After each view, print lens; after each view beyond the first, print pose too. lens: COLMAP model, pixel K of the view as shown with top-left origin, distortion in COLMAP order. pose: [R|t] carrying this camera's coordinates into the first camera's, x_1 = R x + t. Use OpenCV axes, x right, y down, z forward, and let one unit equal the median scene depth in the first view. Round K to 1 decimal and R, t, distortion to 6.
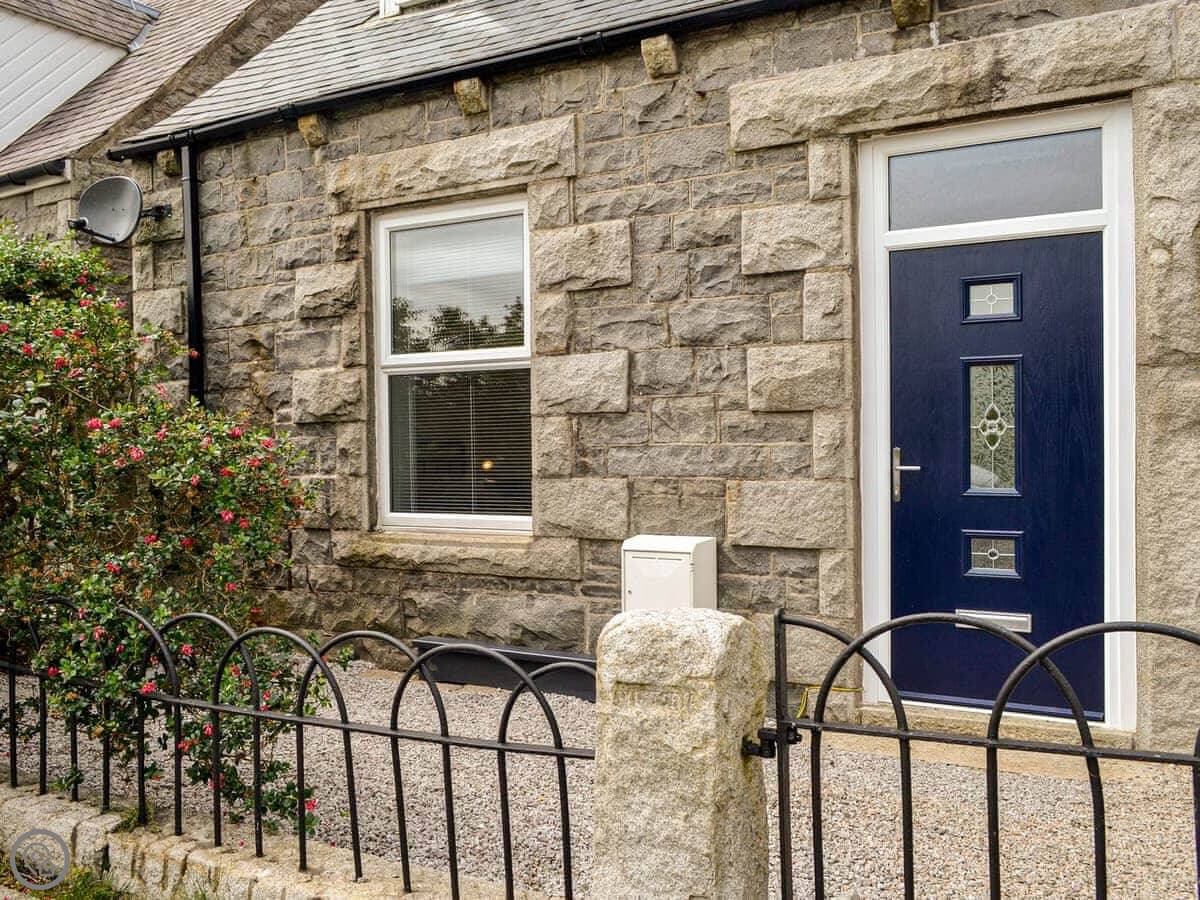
lens RADIAL K [[1095.3, 0, 599.6], [0, 1095.3, 473.2], [0, 0, 1]] dist [-0.014748, -0.000880]
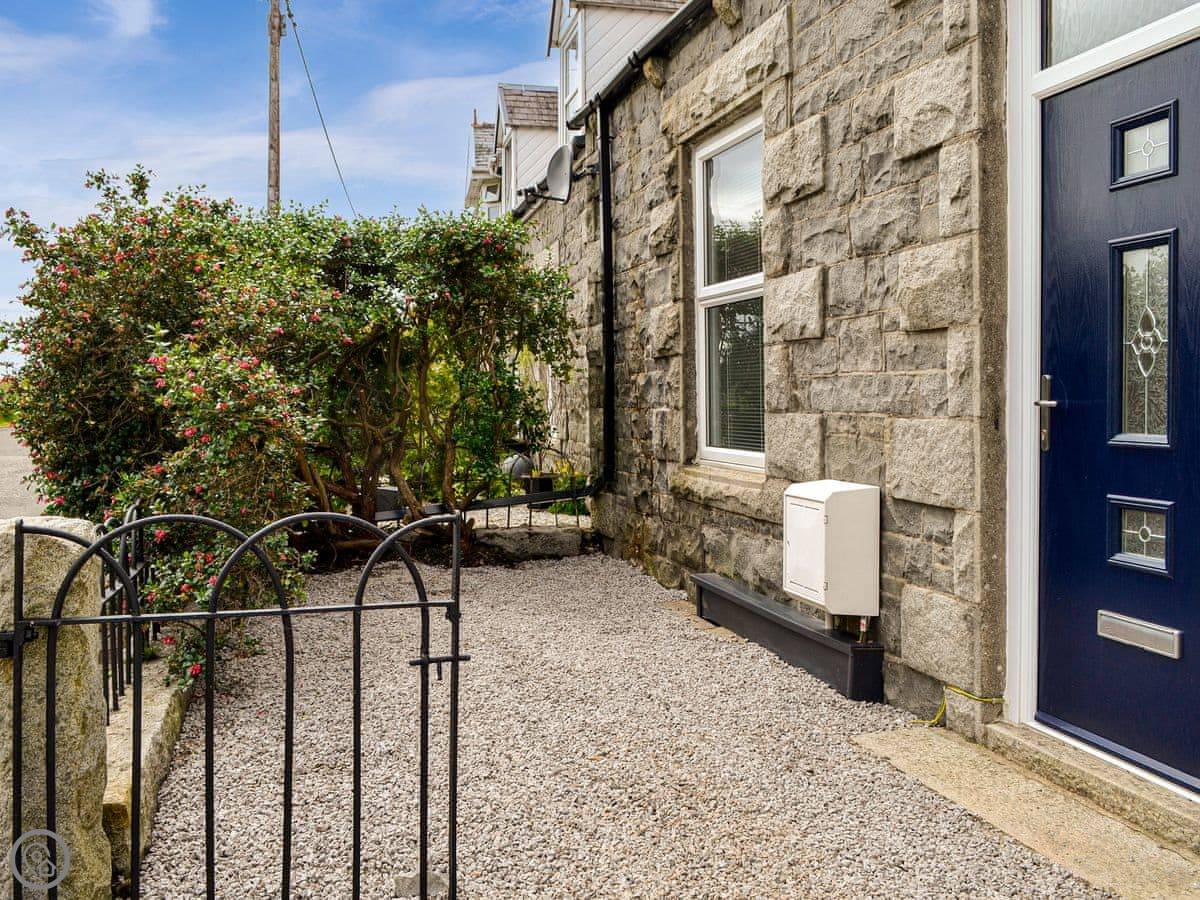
lens RADIAL K [[1118.5, 0, 600.0], [0, 1118.5, 450.0], [0, 0, 1]] dist [-0.011955, 0.008049]
pose [[0.697754, 0.039954, -0.715223, 0.555465], [-0.018772, 0.999120, 0.037500, 0.003456], [0.716092, -0.012740, 0.697890, 0.263681]]
